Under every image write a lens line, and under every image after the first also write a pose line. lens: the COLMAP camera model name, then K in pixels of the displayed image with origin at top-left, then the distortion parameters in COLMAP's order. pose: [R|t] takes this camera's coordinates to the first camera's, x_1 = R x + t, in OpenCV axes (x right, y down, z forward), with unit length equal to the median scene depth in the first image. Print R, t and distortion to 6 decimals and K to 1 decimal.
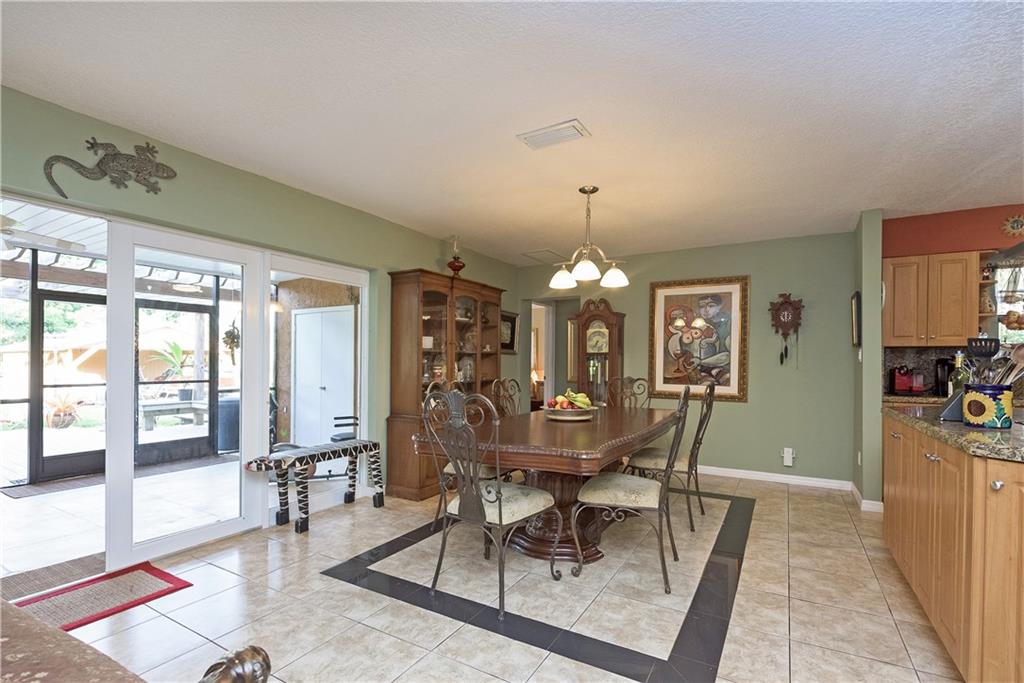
lens RADIAL K [[470.6, 0, 513.2], [0, 470.6, 364.3], [0, 0, 1]] dist [-0.000430, -0.000036]
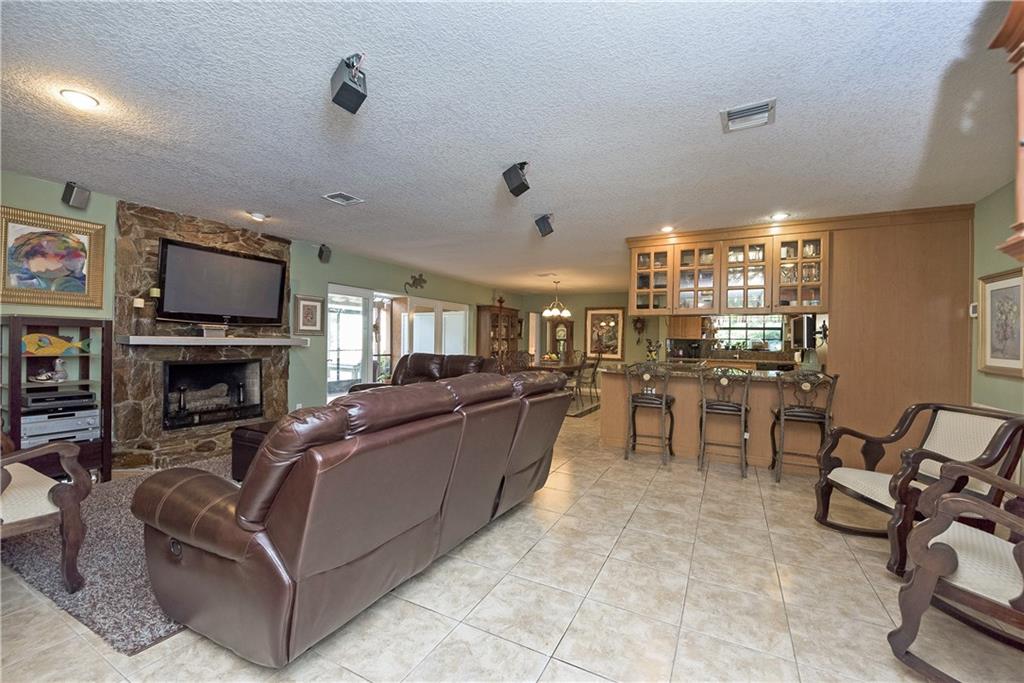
lens RADIAL K [[426.0, 0, 512.0], [0, 426.0, 341.5], [0, 0, 1]] dist [-0.001437, -0.000241]
pose [[0.998823, 0.014583, 0.046266, -0.159593], [-0.014257, 0.999871, -0.007361, 0.005894], [-0.046367, 0.006693, 0.998902, -1.103790]]
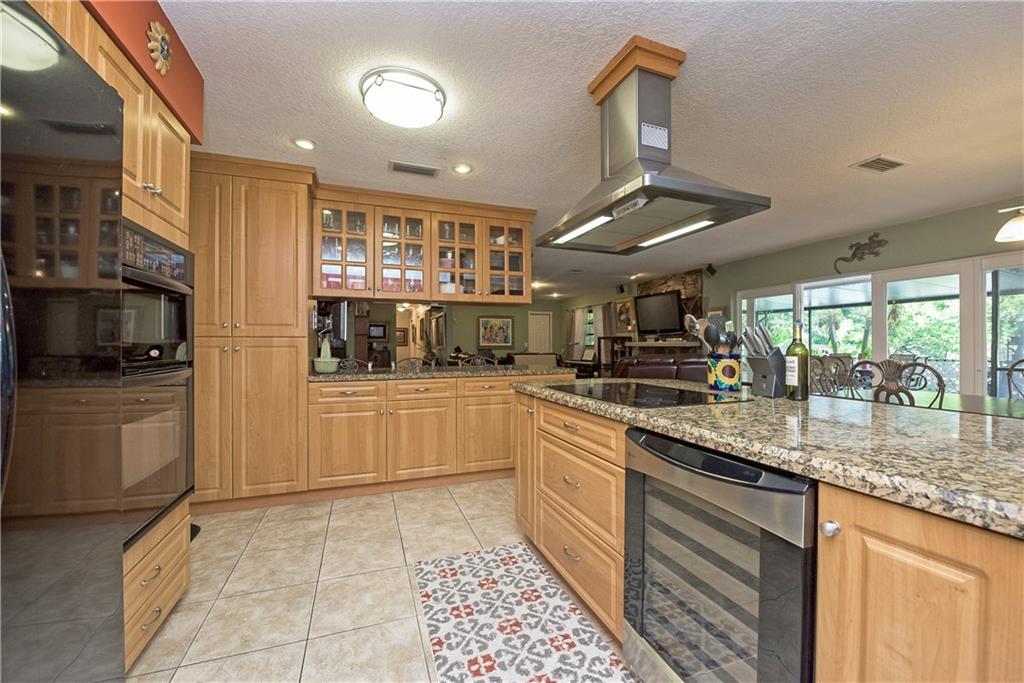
lens RADIAL K [[396.7, 0, 512.0], [0, 396.7, 341.5], [0, 0, 1]] dist [-0.001494, -0.000151]
pose [[-0.636073, -0.007029, -0.771597, 0.874150], [-0.003026, 0.999974, -0.006615, 0.009640], [0.771623, -0.001873, -0.636077, 0.497243]]
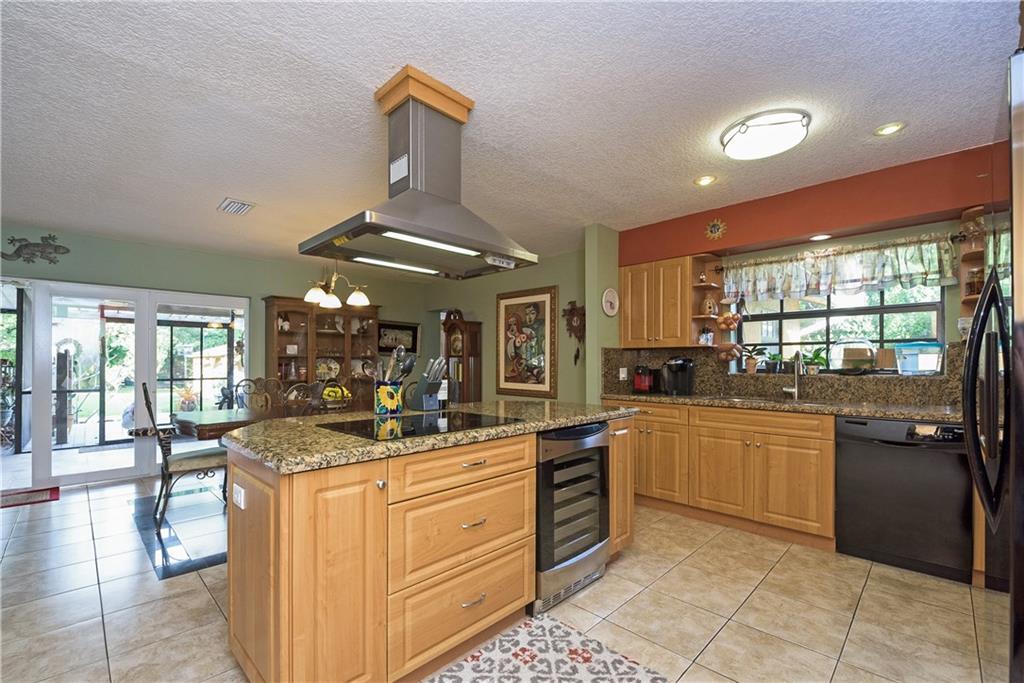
lens RADIAL K [[446.6, 0, 509.5], [0, 446.6, 358.5], [0, 0, 1]] dist [-0.002244, -0.000182]
pose [[0.964743, -0.007377, -0.263091, 0.689334], [0.003386, 0.999872, -0.015620, 0.001311], [0.263173, 0.014179, 0.964644, -0.053244]]
